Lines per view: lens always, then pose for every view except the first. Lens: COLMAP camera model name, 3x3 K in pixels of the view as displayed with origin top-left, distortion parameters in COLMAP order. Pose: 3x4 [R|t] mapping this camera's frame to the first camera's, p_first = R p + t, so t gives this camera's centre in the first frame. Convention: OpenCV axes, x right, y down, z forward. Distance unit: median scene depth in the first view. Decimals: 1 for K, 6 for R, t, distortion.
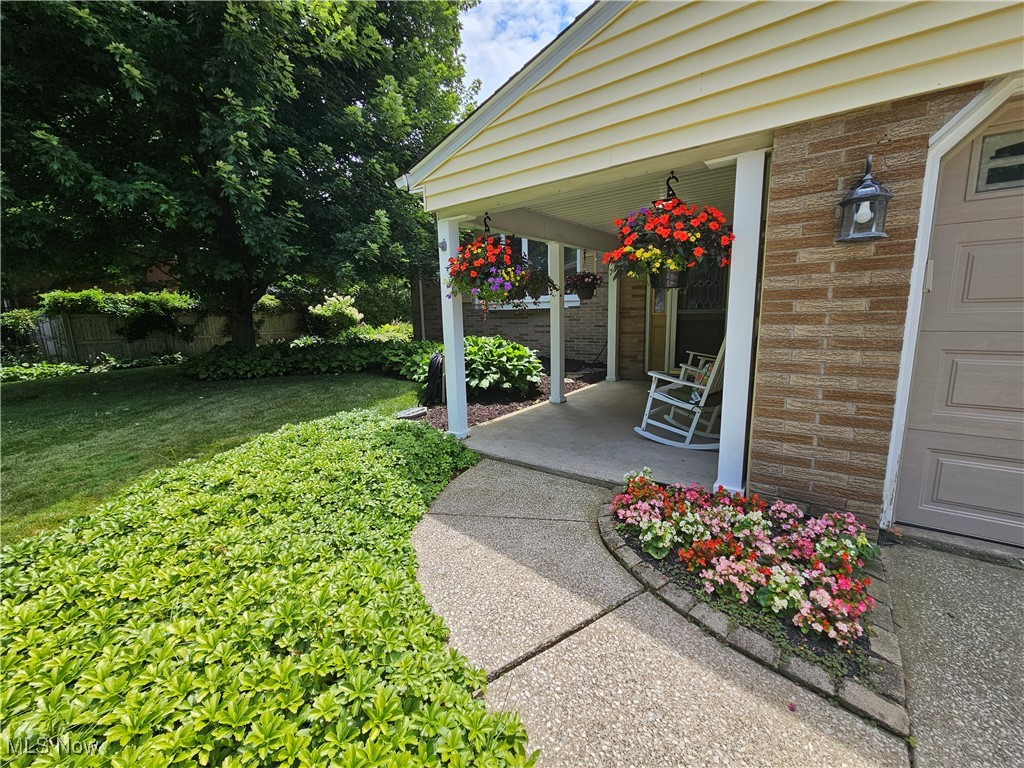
lens RADIAL K [[418.0, 0, 512.0], [0, 418.0, 384.0], [0, 0, 1]] dist [0.000550, -0.000095]
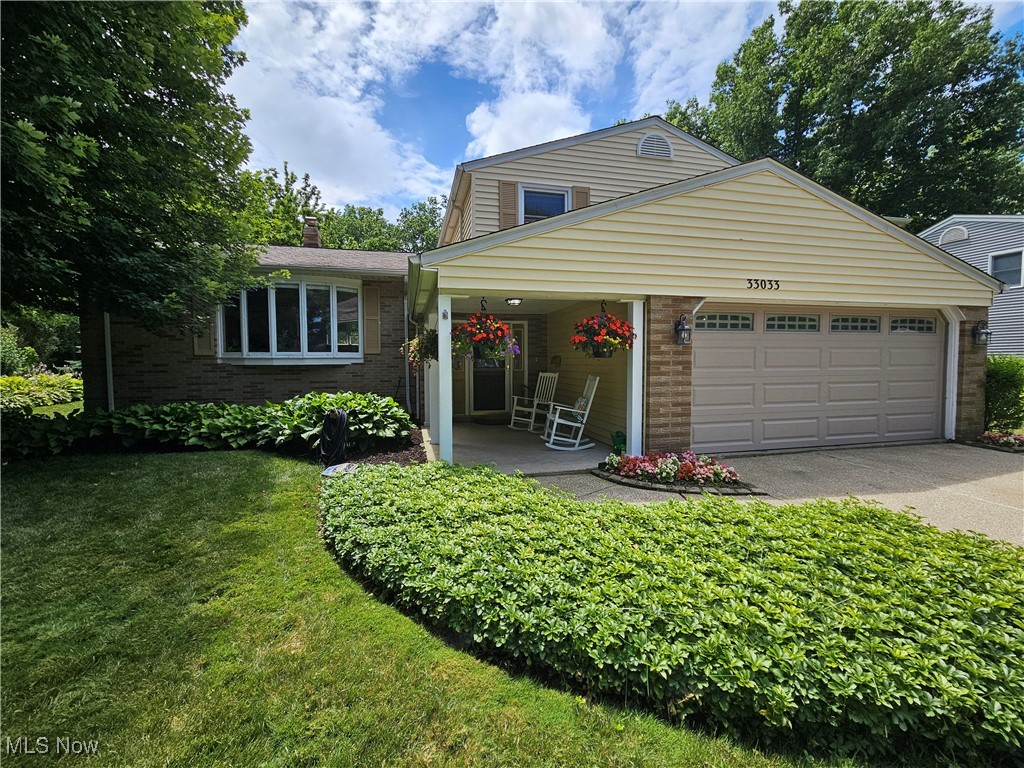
lens RADIAL K [[418.0, 0, 512.0], [0, 418.0, 384.0], [0, 0, 1]] dist [0.000550, -0.000095]
pose [[0.644420, -0.014689, 0.764531, -1.628380], [0.118229, 0.989707, -0.080639, -0.007014], [-0.755477, 0.142355, 0.639523, 0.137890]]
